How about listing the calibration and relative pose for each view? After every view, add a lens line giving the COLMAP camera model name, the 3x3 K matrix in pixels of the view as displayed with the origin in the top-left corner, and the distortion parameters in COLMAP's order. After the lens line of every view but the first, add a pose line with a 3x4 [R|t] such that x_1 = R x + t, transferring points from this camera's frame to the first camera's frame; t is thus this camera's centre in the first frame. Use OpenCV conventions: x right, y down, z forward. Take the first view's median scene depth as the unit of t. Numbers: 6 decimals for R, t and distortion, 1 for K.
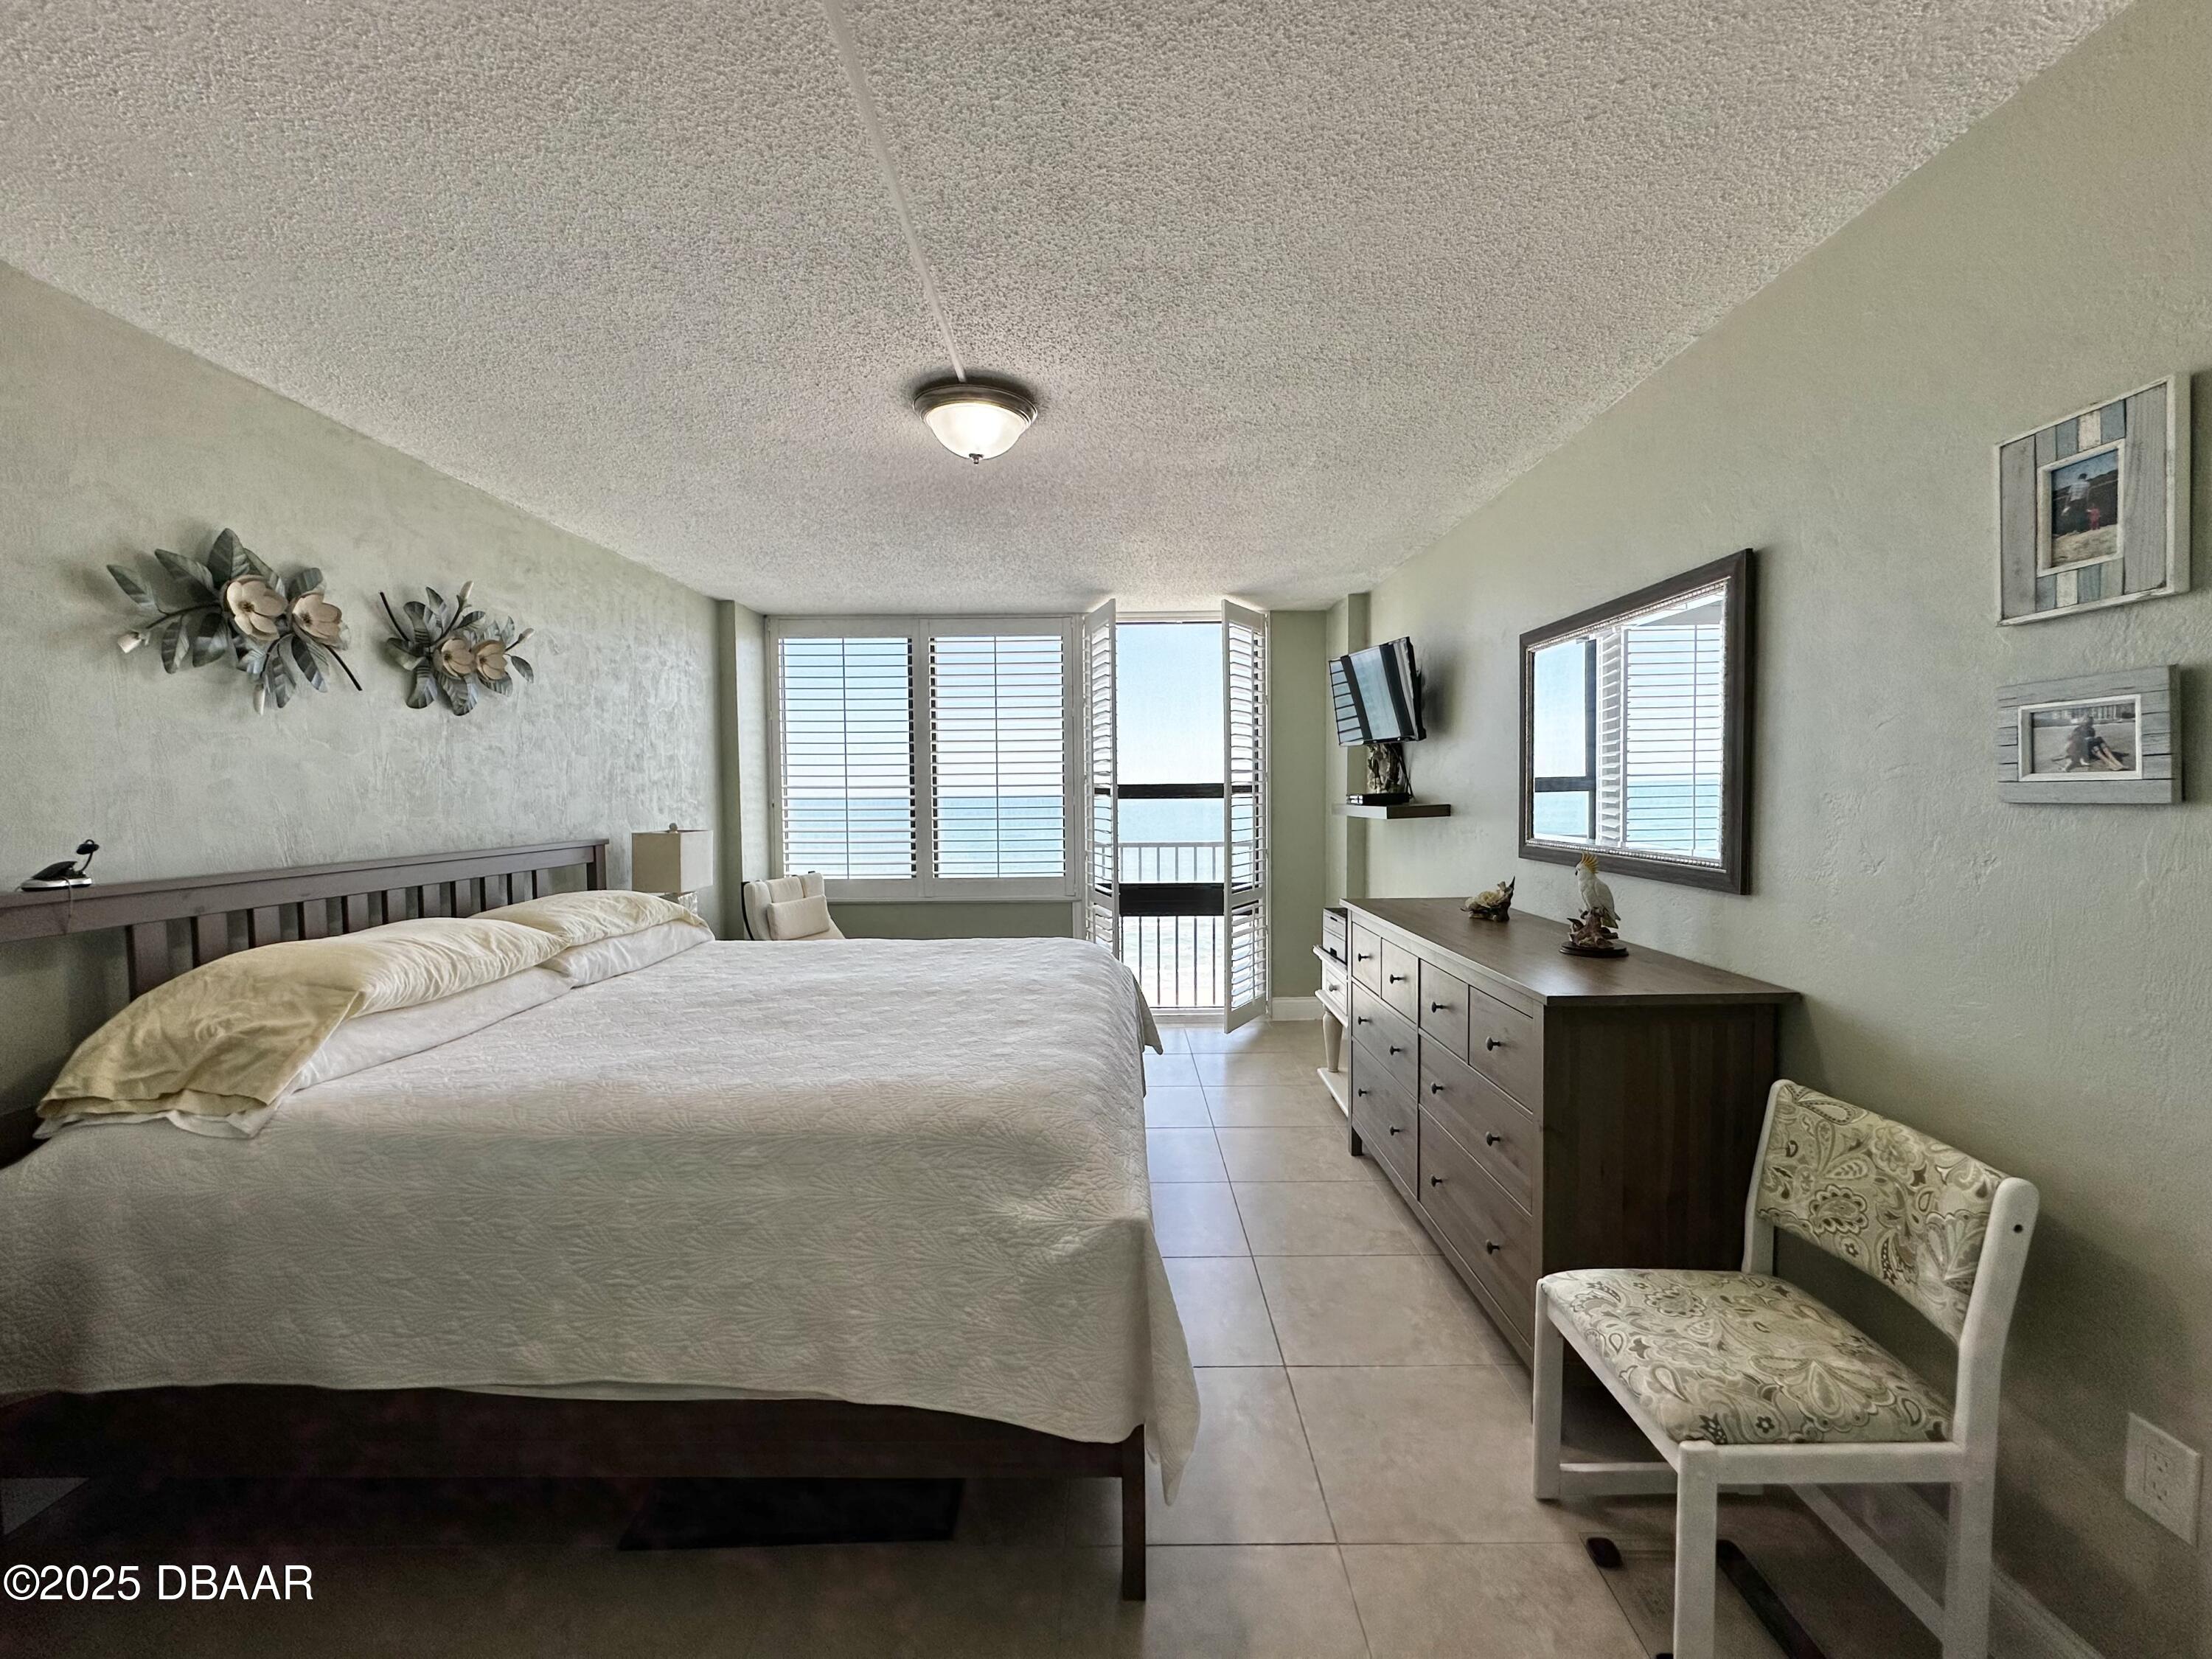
lens RADIAL K [[888.4, 0, 1108.1], [0, 888.4, 824.7], [0, 0, 1]] dist [-0.004271, 0.000073]
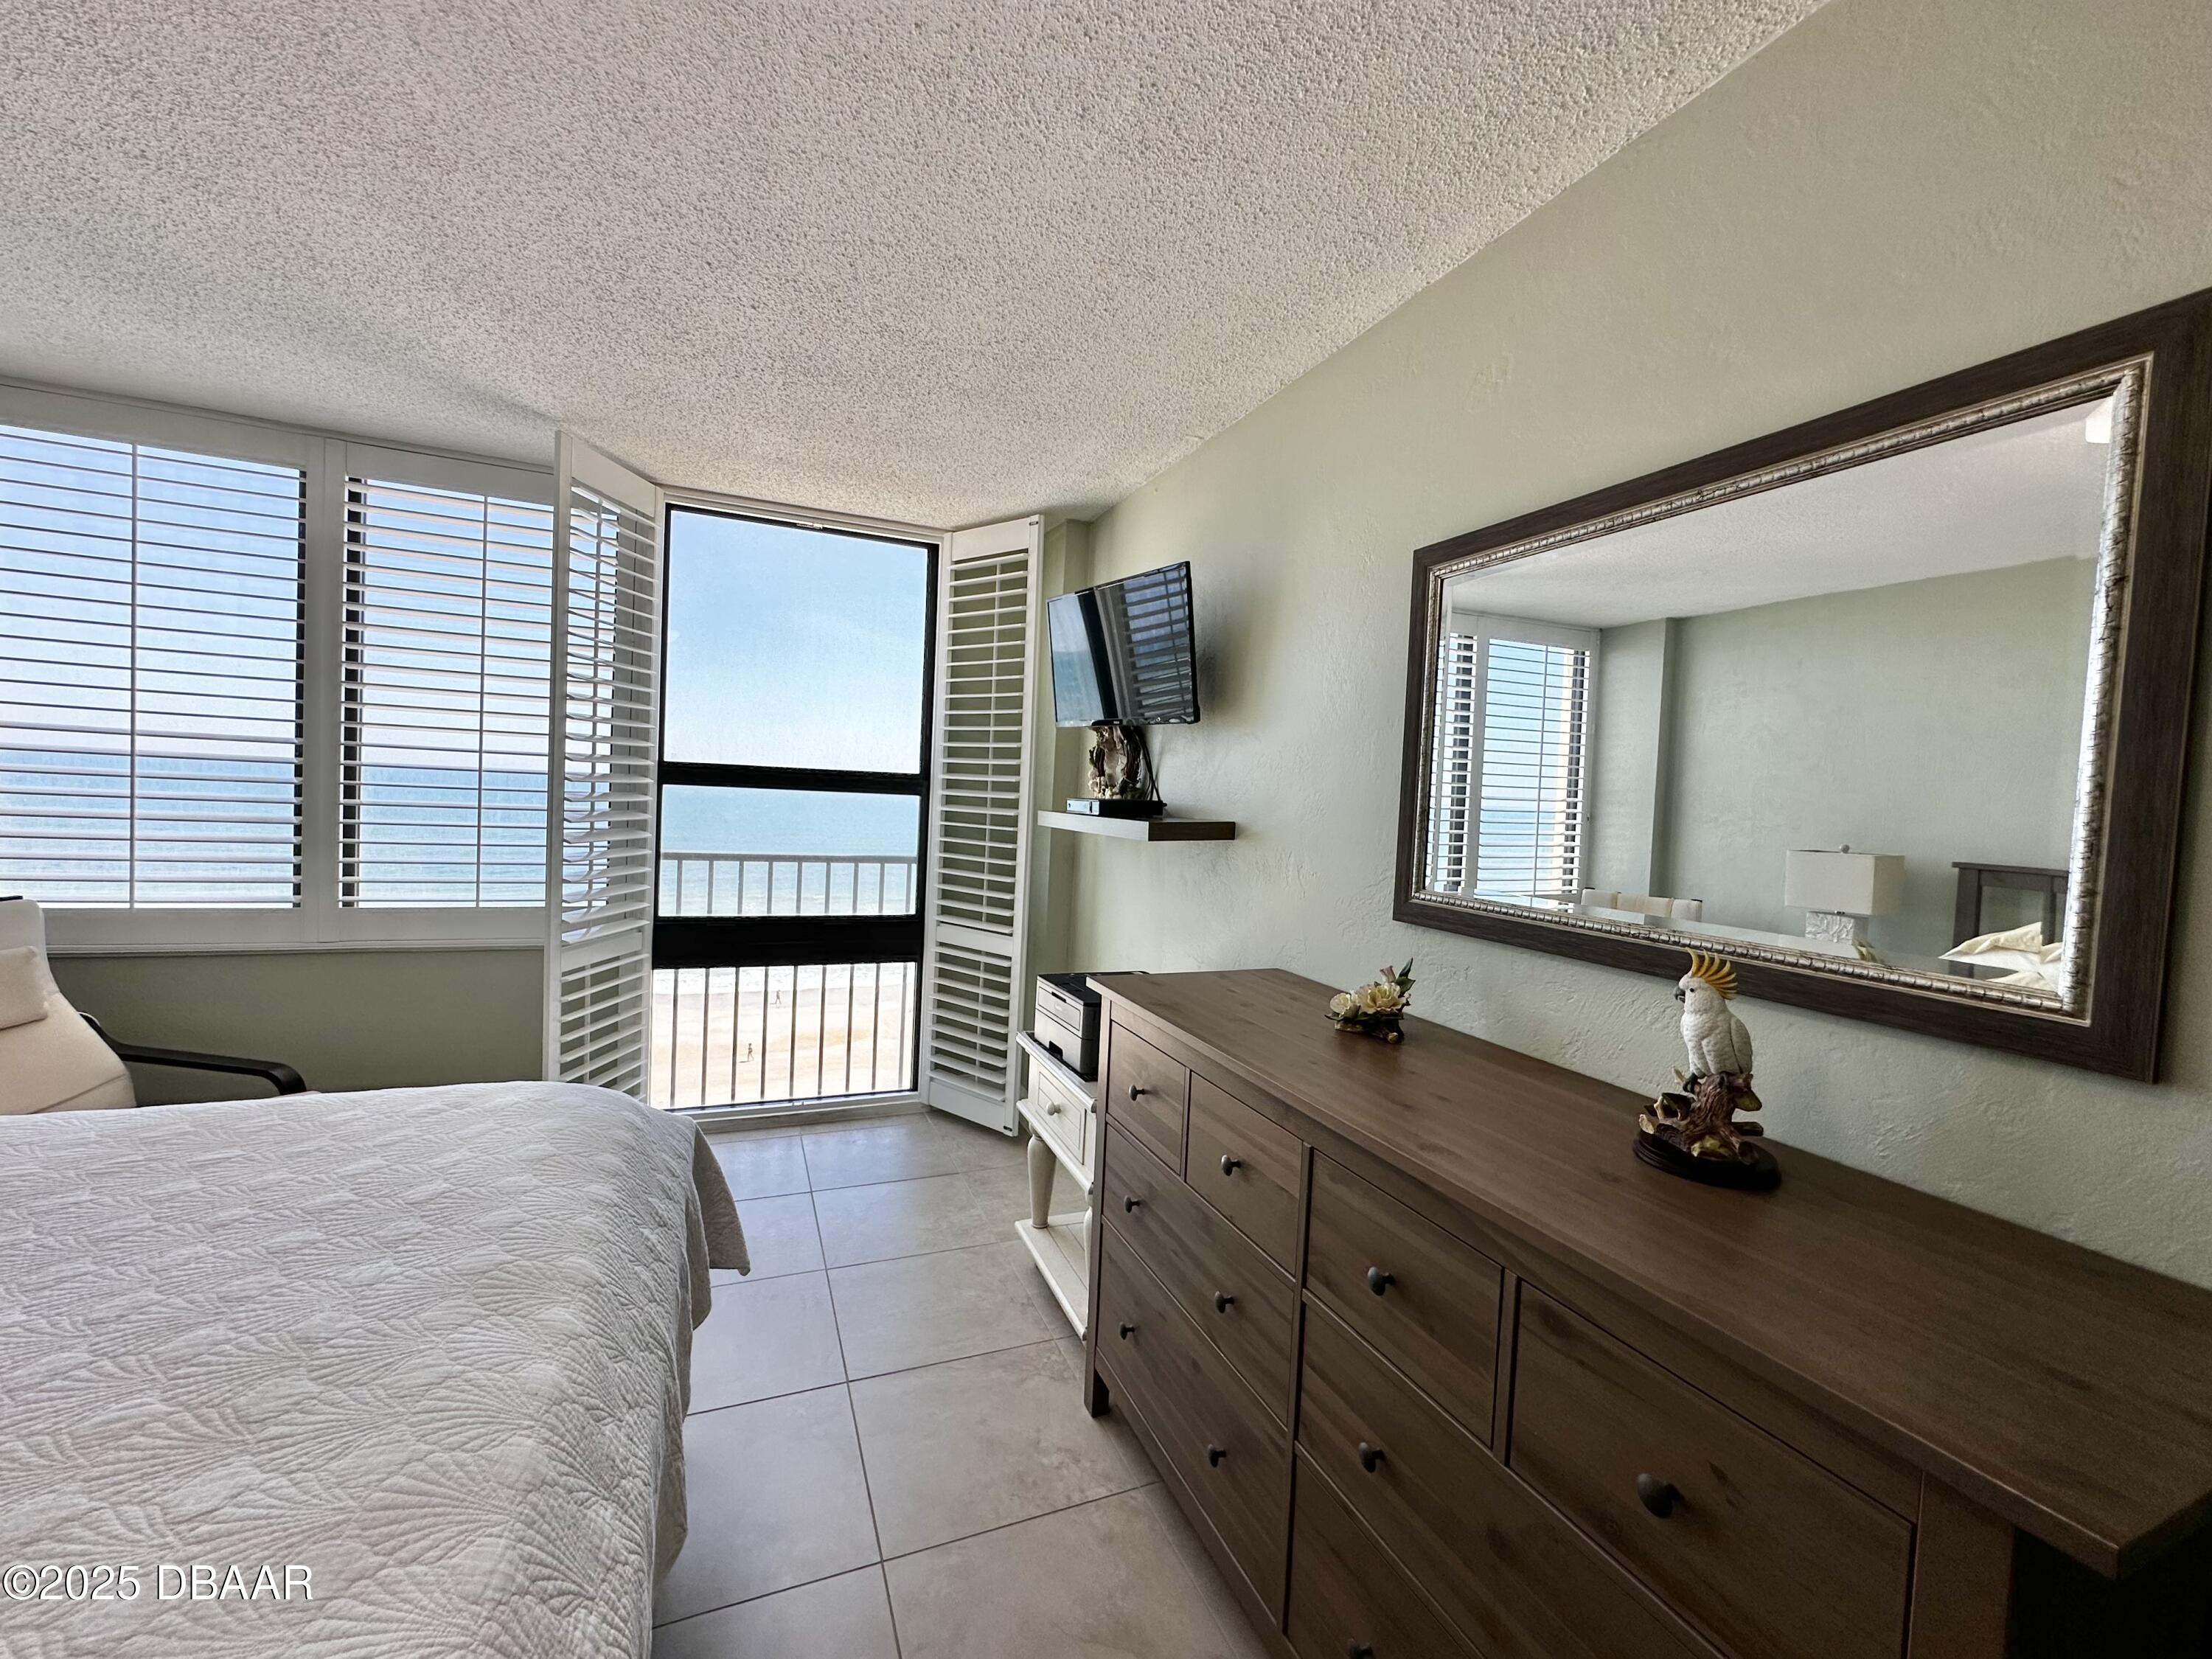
lens RADIAL K [[885.1, 0, 1106.0], [0, 885.1, 829.5], [0, 0, 1]] dist [-0.003586, -0.000180]
pose [[0.916575, 0.039574, 0.397900, 0.030674], [-0.042704, 0.999087, -0.000995, -0.012132], [-0.397577, -0.016080, 0.917428, 0.403303]]
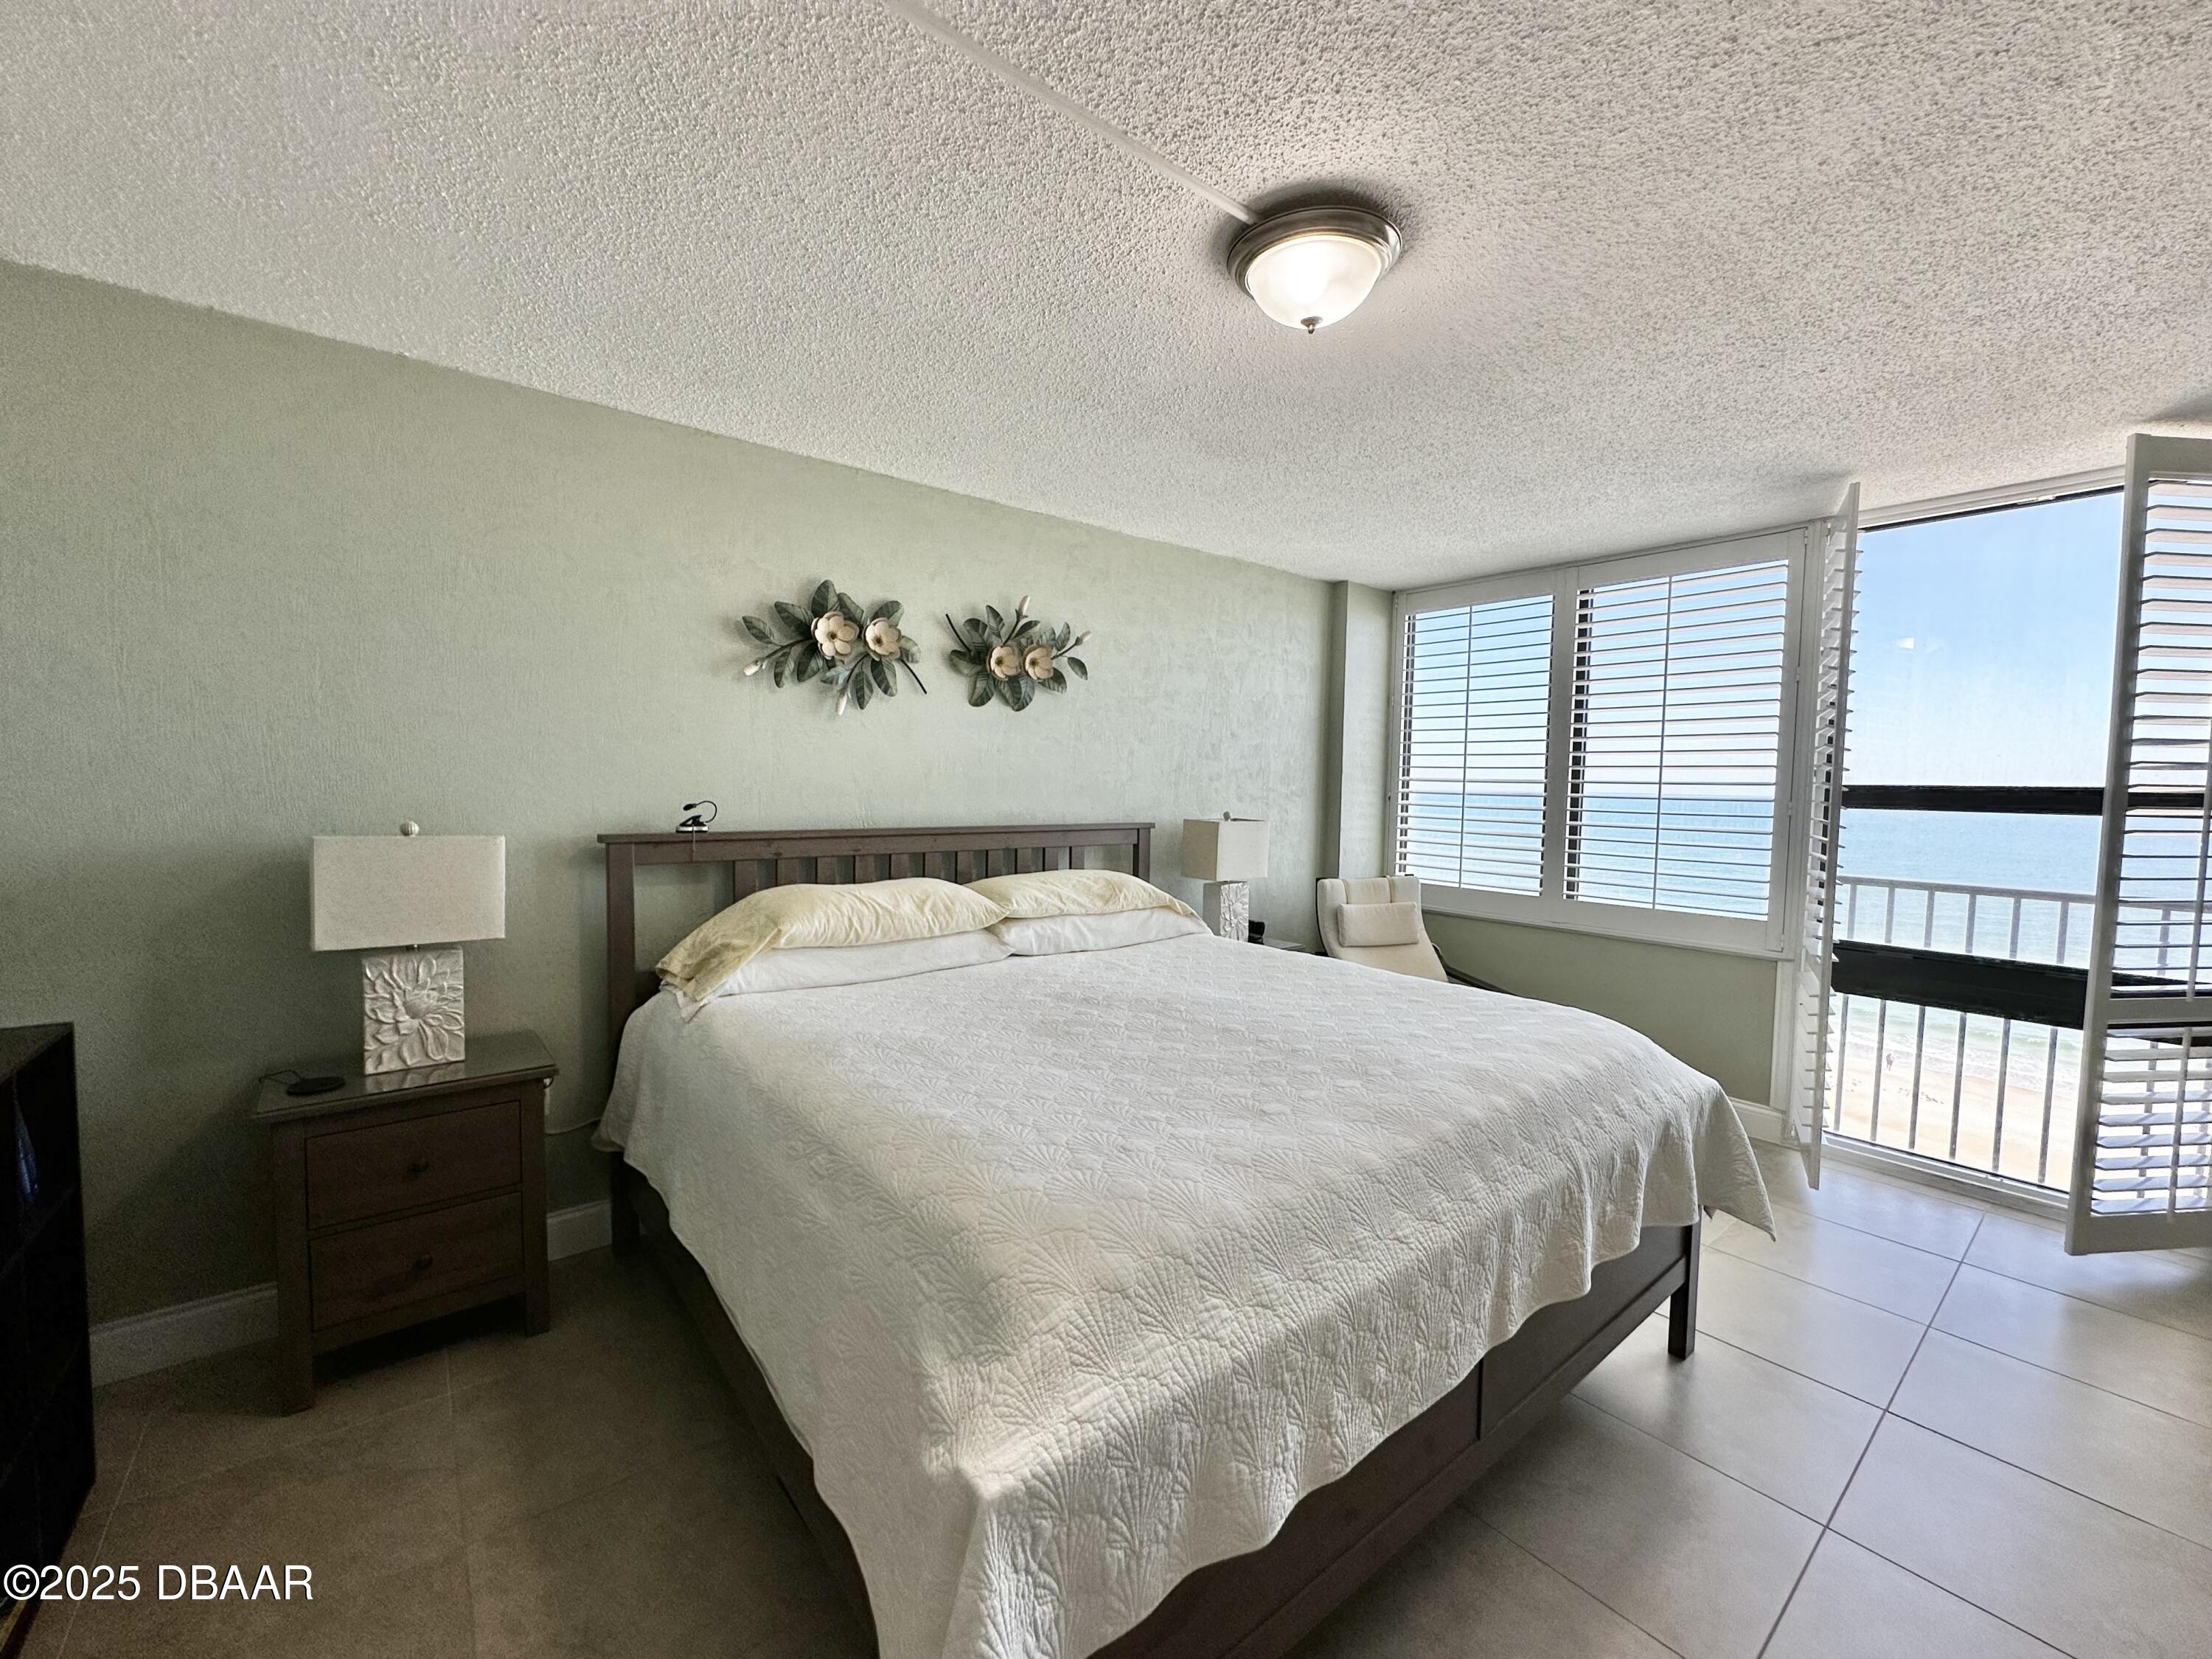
lens RADIAL K [[885.1, 0, 1106.0], [0, 885.1, 829.5], [0, 0, 1]] dist [-0.003586, -0.000180]
pose [[0.632037, 0.063499, -0.772332, 0.198567], [-0.052692, 0.997852, 0.038921, -0.013172], [0.773145, 0.016096, 0.634025, 0.255953]]
